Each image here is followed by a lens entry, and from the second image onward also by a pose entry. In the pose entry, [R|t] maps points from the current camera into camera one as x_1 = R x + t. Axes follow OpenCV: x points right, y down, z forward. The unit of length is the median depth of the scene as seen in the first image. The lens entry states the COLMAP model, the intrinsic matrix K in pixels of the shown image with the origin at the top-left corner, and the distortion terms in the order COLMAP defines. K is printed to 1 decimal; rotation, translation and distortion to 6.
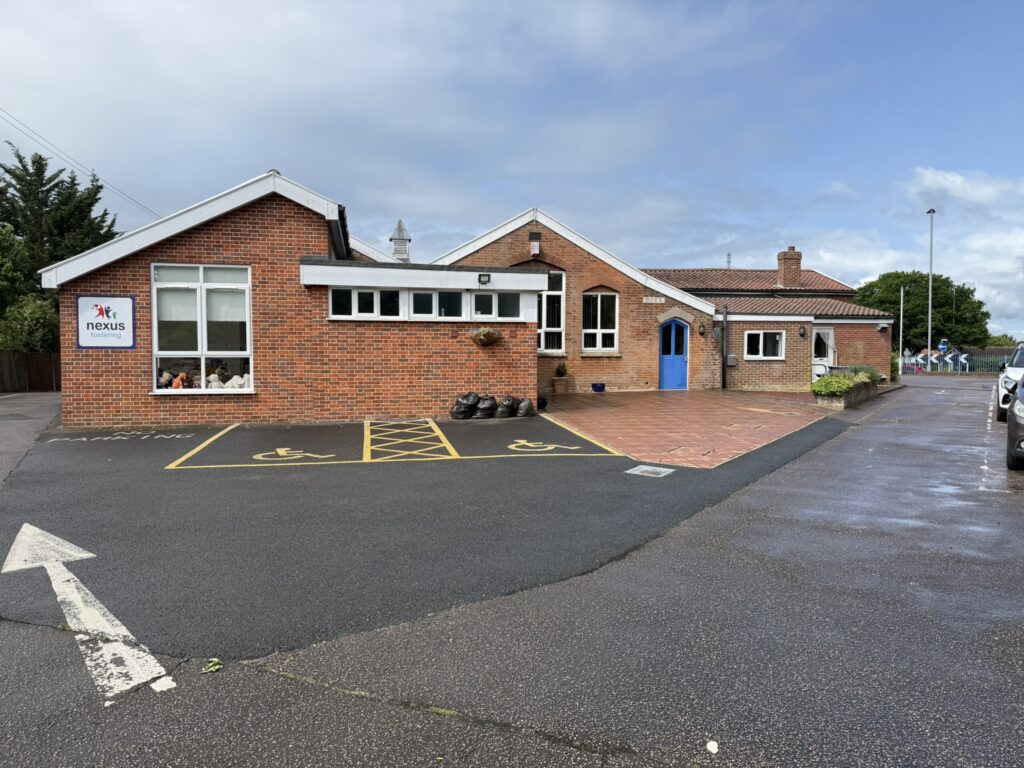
lens RADIAL K [[721.4, 0, 512.0], [0, 721.4, 384.0], [0, 0, 1]] dist [-0.000746, -0.000604]
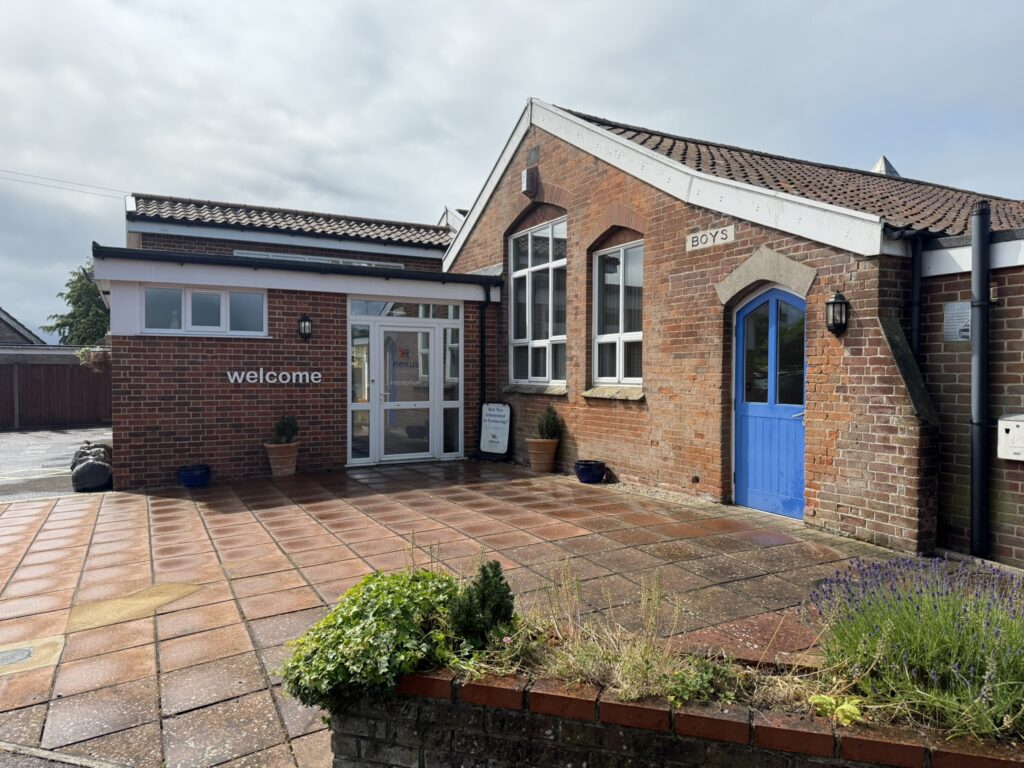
lens RADIAL K [[721.4, 0, 512.0], [0, 721.4, 384.0], [0, 0, 1]] dist [-0.000746, -0.000604]
pose [[0.281145, 0.020748, -0.959441, 0.497889], [-0.047649, 0.998835, 0.007637, -0.046207], [0.958482, 0.043570, 0.281806, 0.817980]]
